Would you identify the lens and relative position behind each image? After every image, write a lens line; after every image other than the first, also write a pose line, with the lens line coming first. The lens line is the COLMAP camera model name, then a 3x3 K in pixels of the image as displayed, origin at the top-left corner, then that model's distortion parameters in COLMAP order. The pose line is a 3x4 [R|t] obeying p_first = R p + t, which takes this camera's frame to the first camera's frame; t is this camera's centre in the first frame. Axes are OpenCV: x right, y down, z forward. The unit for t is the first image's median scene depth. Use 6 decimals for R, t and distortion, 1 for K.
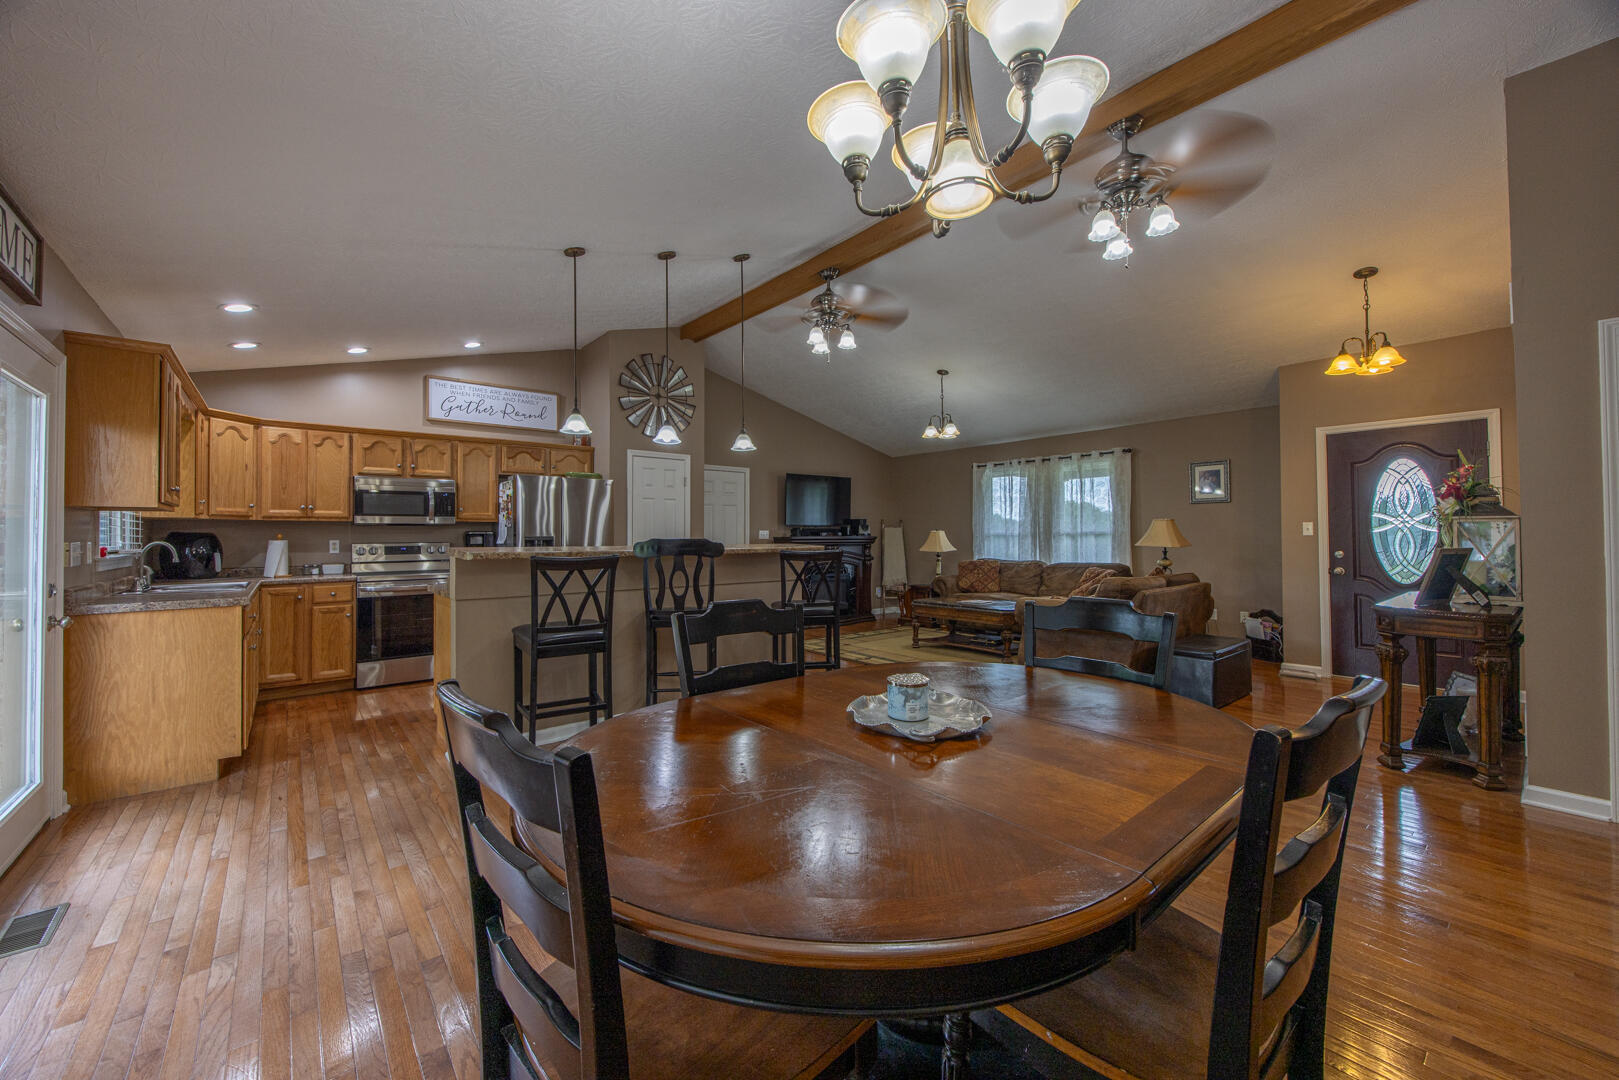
lens RADIAL K [[623.4, 0, 809.3], [0, 623.4, 530.8], [0, 0, 1]] dist [-0.001817, -0.000049]
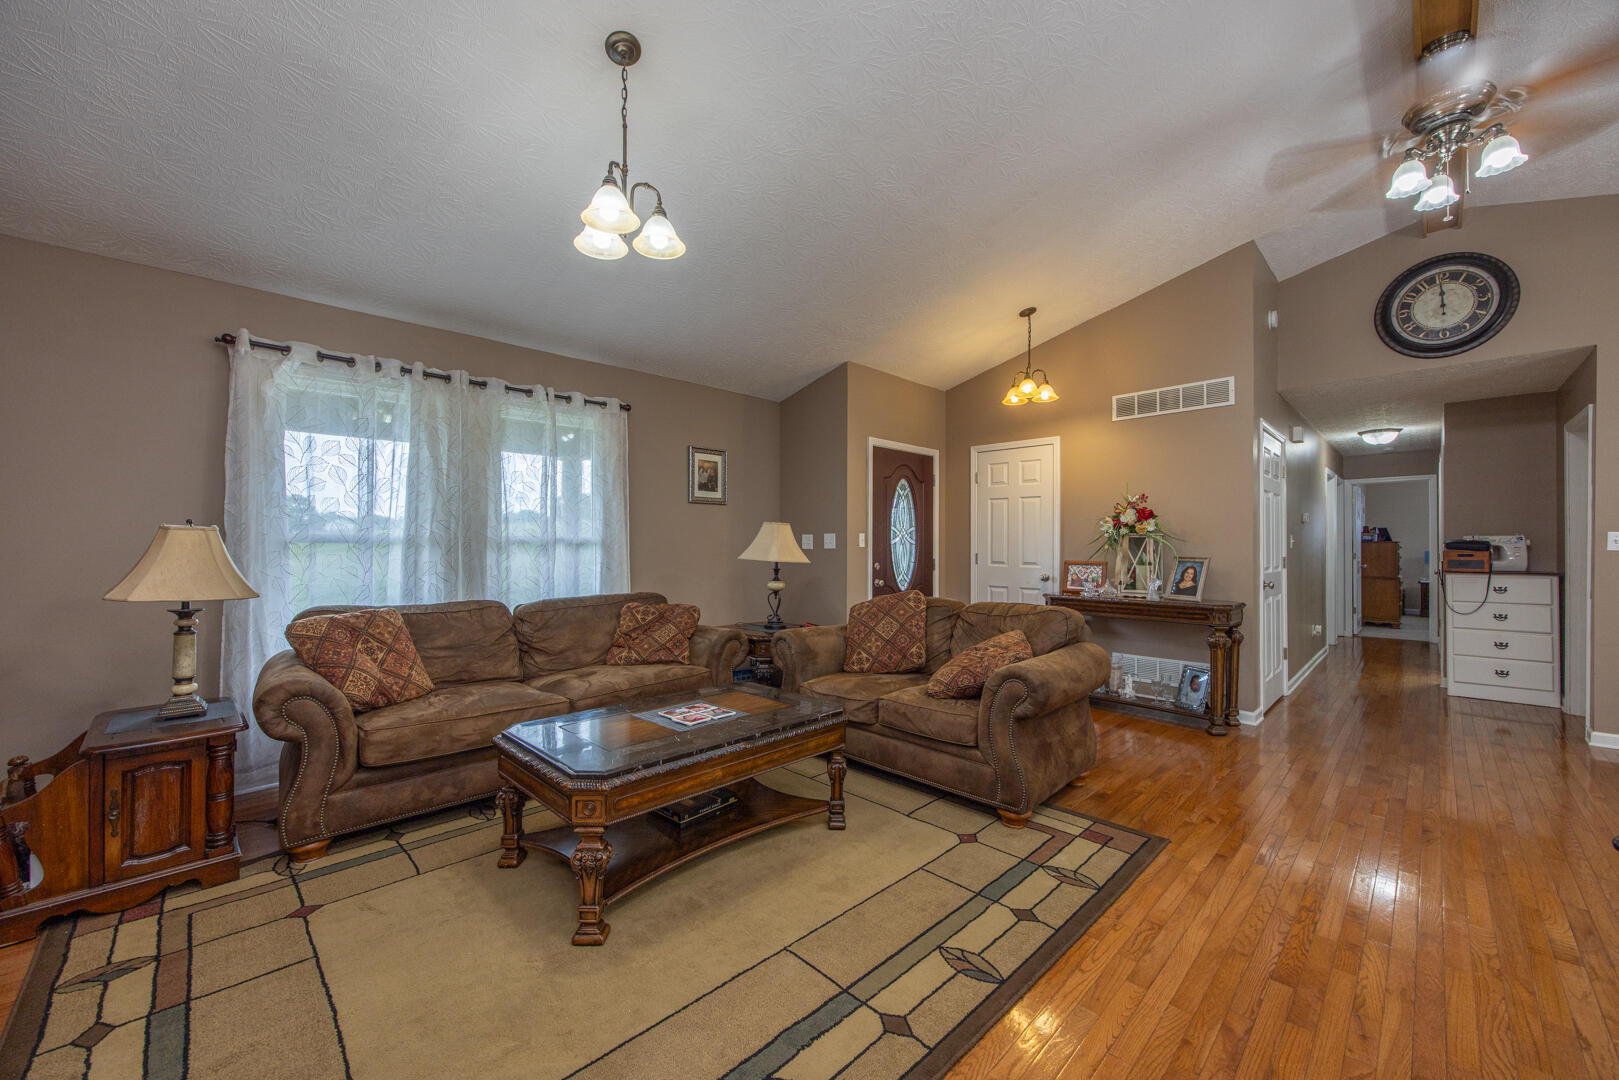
lens RADIAL K [[623.4, 0, 808.3], [0, 623.4, 540.7], [0, 0, 1]] dist [-0.001817, -0.000049]
pose [[-0.066356, 0.015018, 0.997683, -0.109199], [-0.008114, 0.999846, -0.015590, 0.010089], [-0.997763, -0.009129, -0.066224, 0.869732]]
